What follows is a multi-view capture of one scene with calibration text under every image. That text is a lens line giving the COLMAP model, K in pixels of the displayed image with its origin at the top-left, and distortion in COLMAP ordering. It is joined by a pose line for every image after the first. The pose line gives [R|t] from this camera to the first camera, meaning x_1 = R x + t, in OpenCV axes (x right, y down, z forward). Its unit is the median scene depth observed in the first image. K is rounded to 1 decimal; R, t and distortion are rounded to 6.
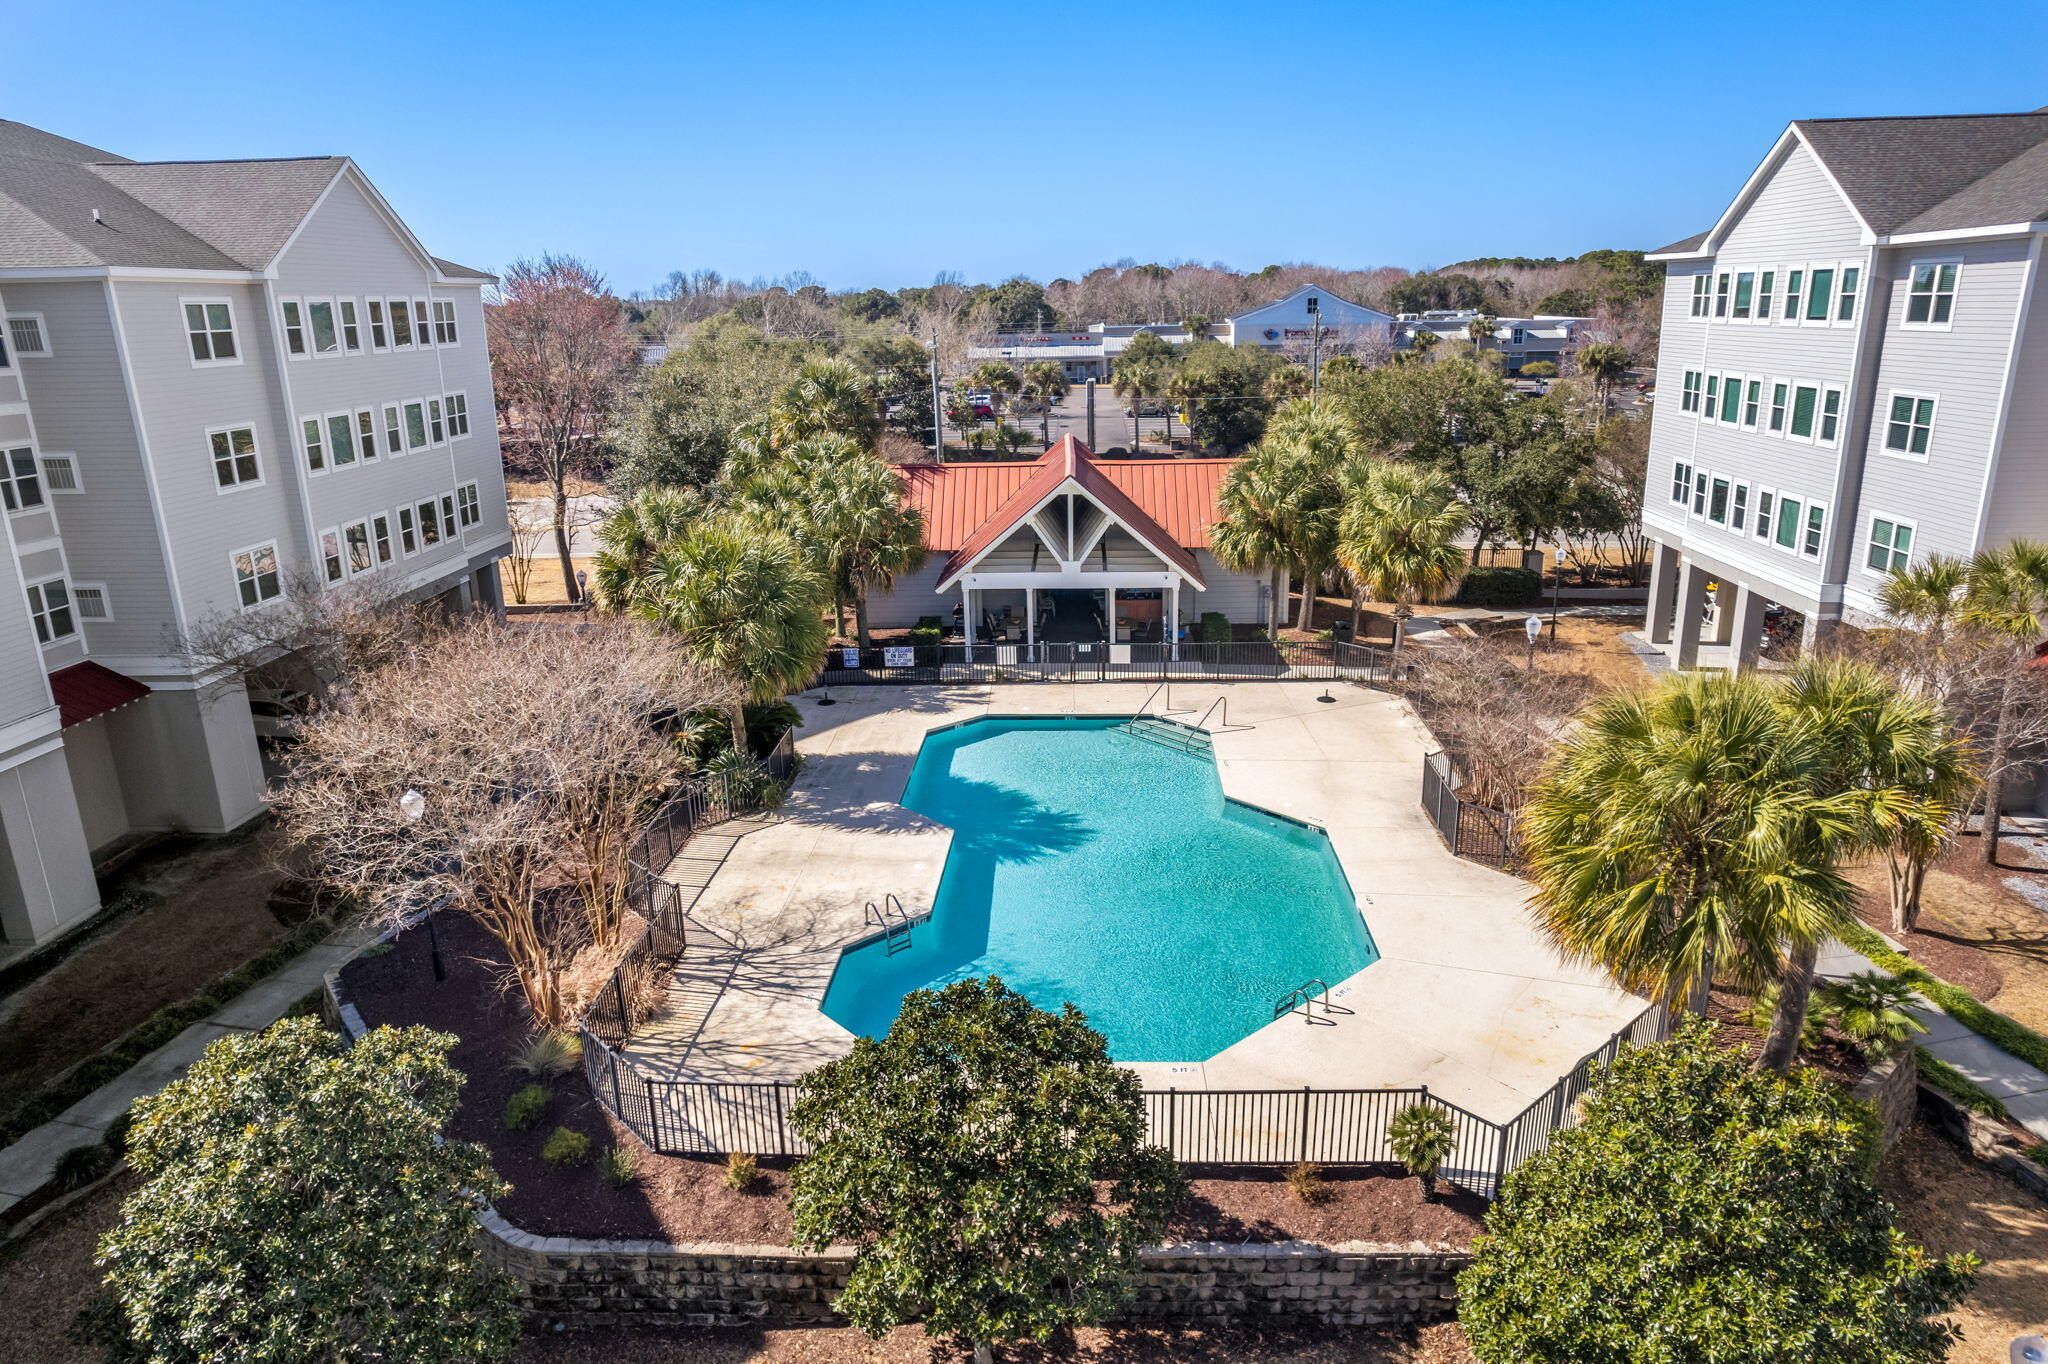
lens RADIAL K [[1295.7, 0, 1024.0], [0, 1295.7, 682.0], [0, 0, 1]] dist [-0.064887, 0.052643]
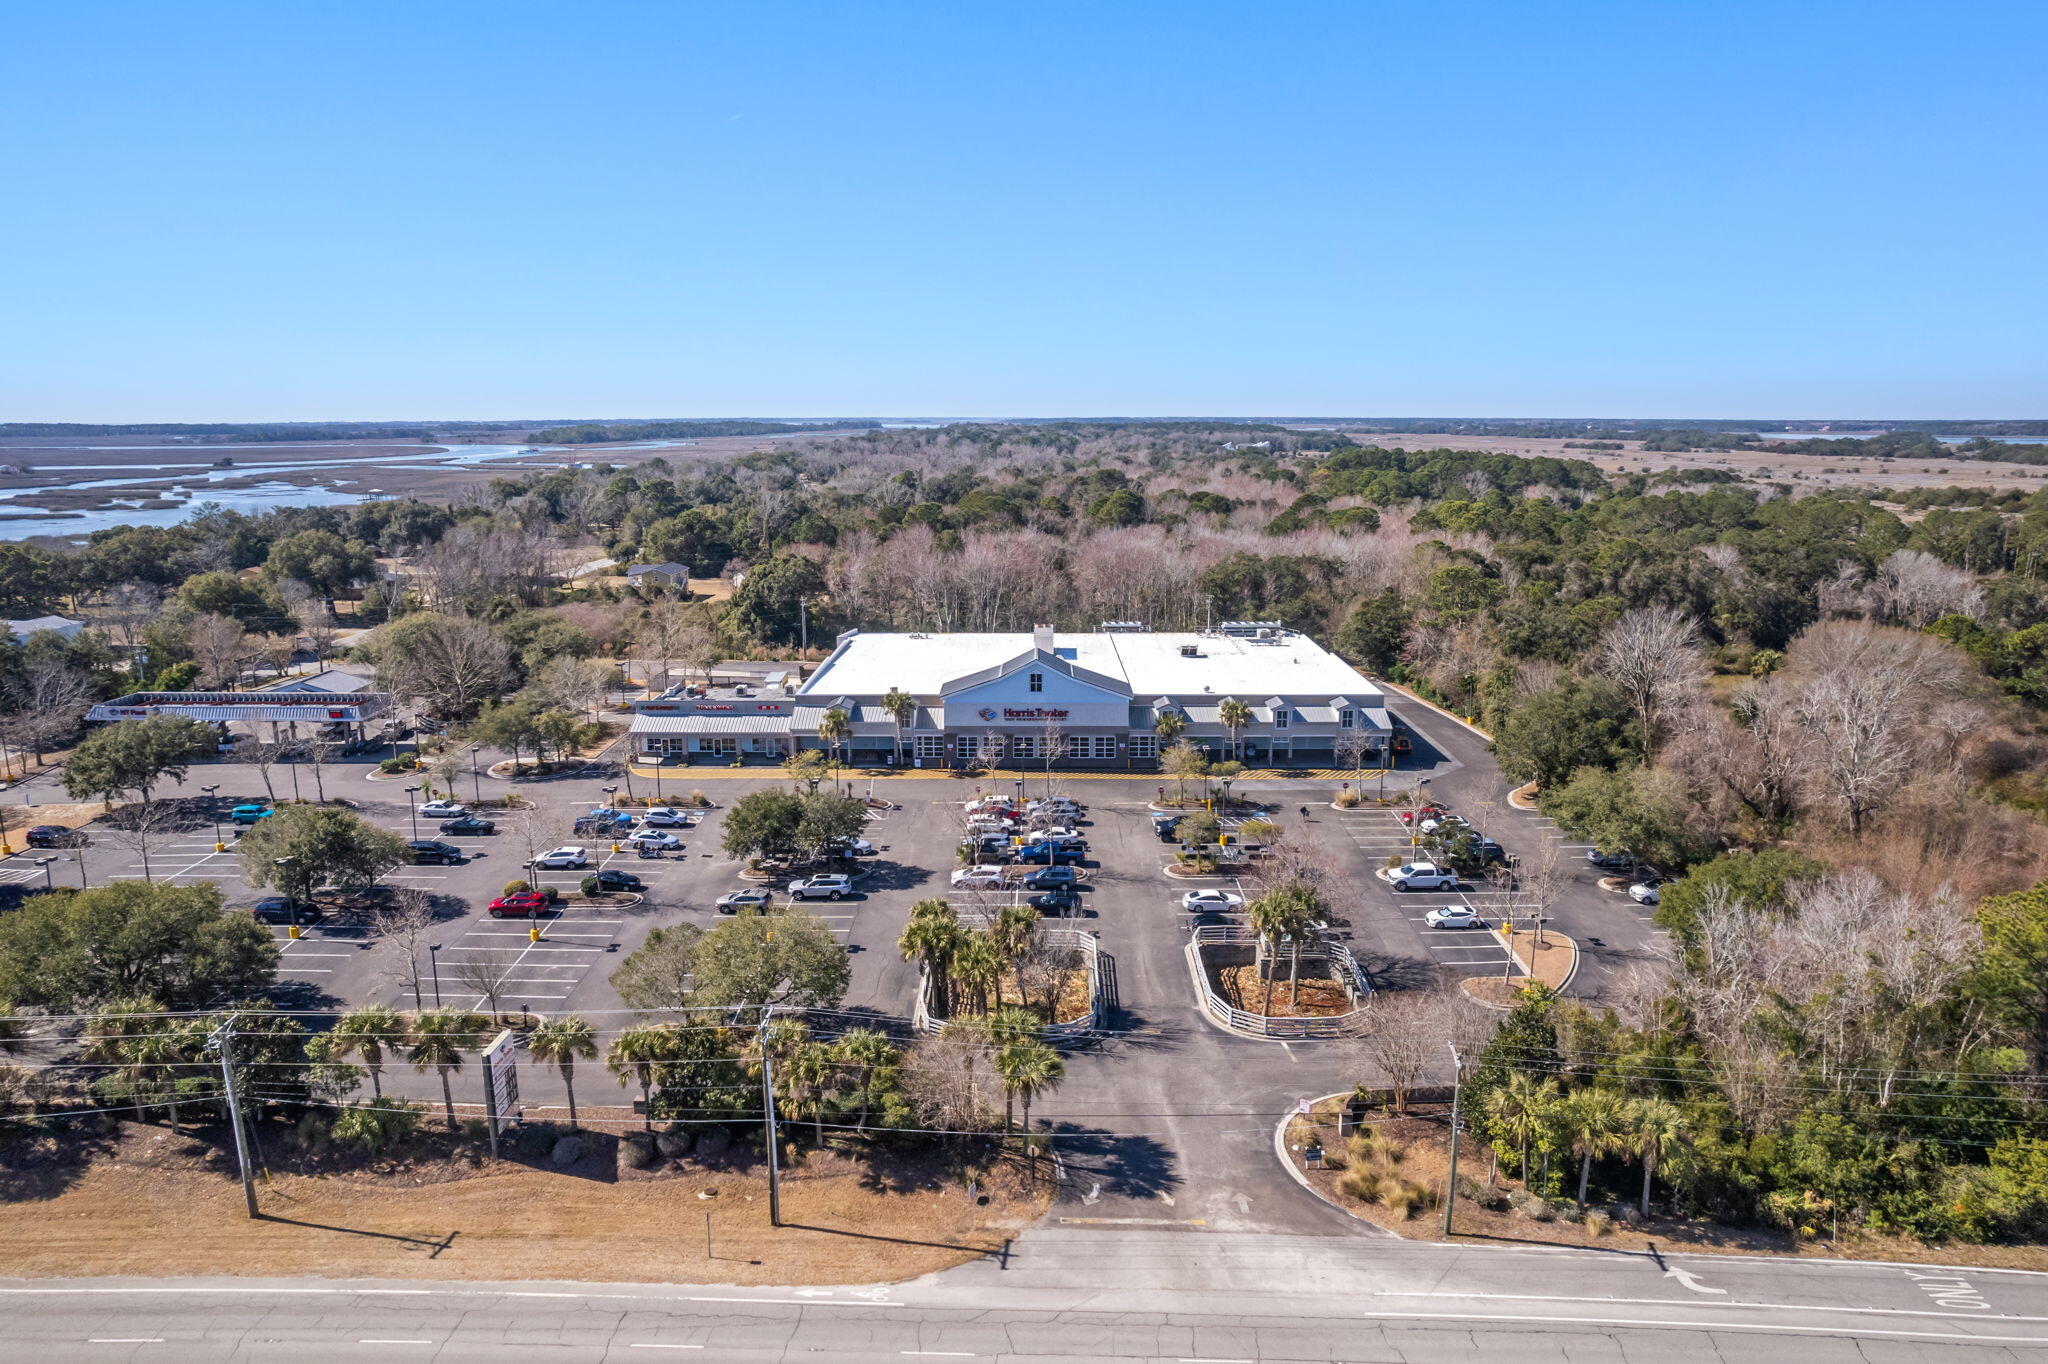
lens RADIAL K [[1295.7, 0, 1024.0], [0, 1295.7, 682.0], [0, 0, 1]] dist [-0.064887, 0.052643]
pose [[0.998922, 0.020777, 0.041511, 0.807643], [-0.017192, 0.996239, -0.084926, -0.983419], [-0.043120, 0.084120, 0.995522, 0.690875]]
